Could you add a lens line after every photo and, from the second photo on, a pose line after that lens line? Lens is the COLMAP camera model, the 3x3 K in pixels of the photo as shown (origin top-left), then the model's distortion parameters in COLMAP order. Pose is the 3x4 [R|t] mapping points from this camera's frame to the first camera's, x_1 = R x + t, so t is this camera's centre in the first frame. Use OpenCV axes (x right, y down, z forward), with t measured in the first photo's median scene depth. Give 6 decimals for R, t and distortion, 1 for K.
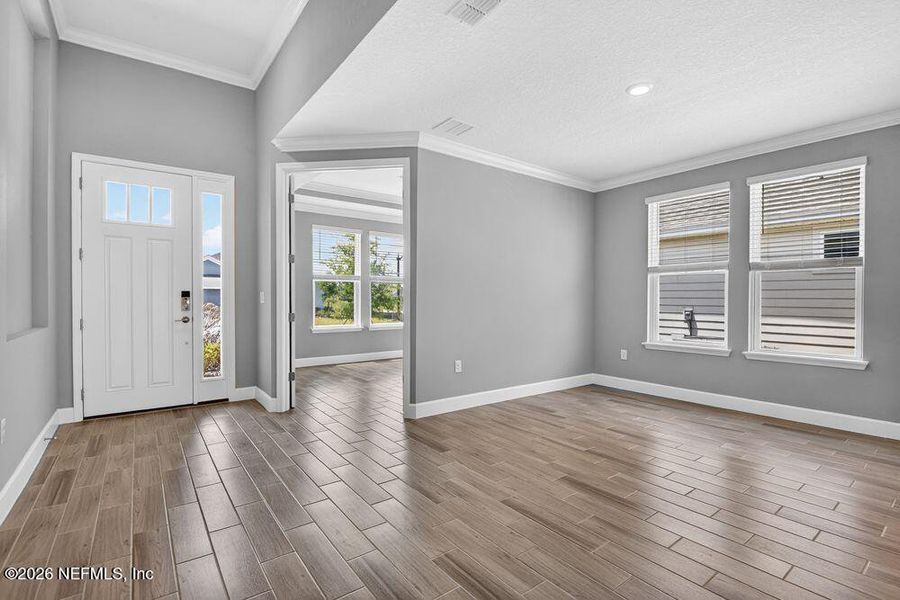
lens RADIAL K [[416.2, 0, 457.2], [0, 416.2, 301.7], [0, 0, 1]] dist [0.001752, -0.003413]
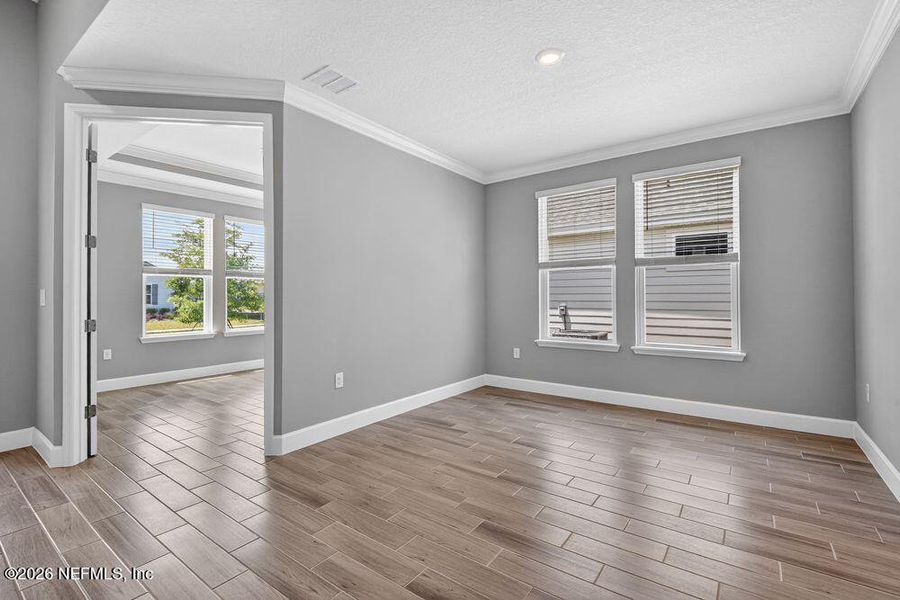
lens RADIAL K [[416.2, 0, 448.5], [0, 416.2, 293.4], [0, 0, 1]] dist [0.001752, -0.003413]
pose [[0.964767, -0.007270, 0.263005, -0.003046], [0.010948, 0.999862, -0.012520, -0.000812], [-0.262877, 0.014959, 0.964713, 0.145378]]
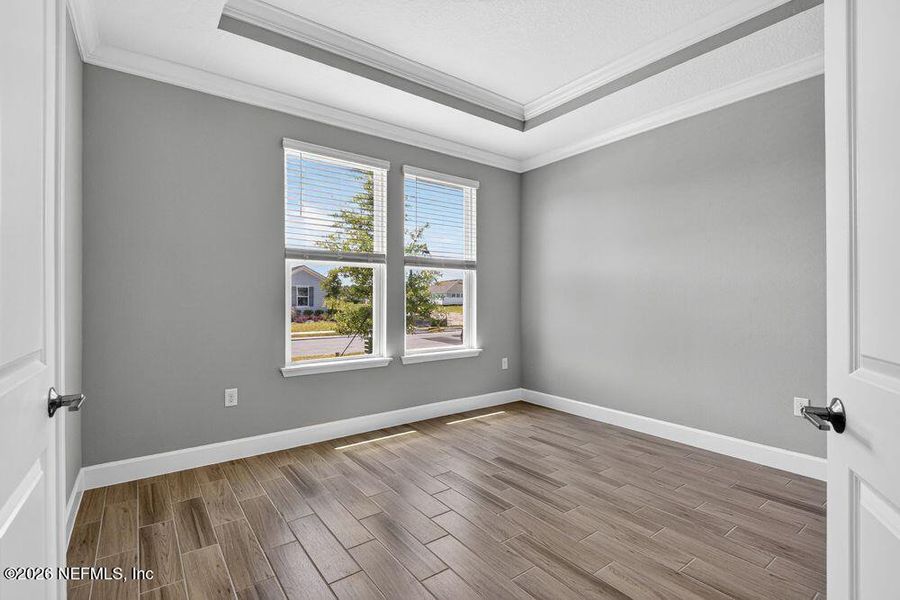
lens RADIAL K [[416.2, 0, 455.5], [0, 416.2, 298.9], [0, 0, 1]] dist [0.001752, -0.003413]
pose [[0.999845, -0.005553, -0.016711, -0.220576], [0.005416, 0.999951, -0.008256, -0.006858], [0.016756, 0.008165, 0.999826, 0.783810]]
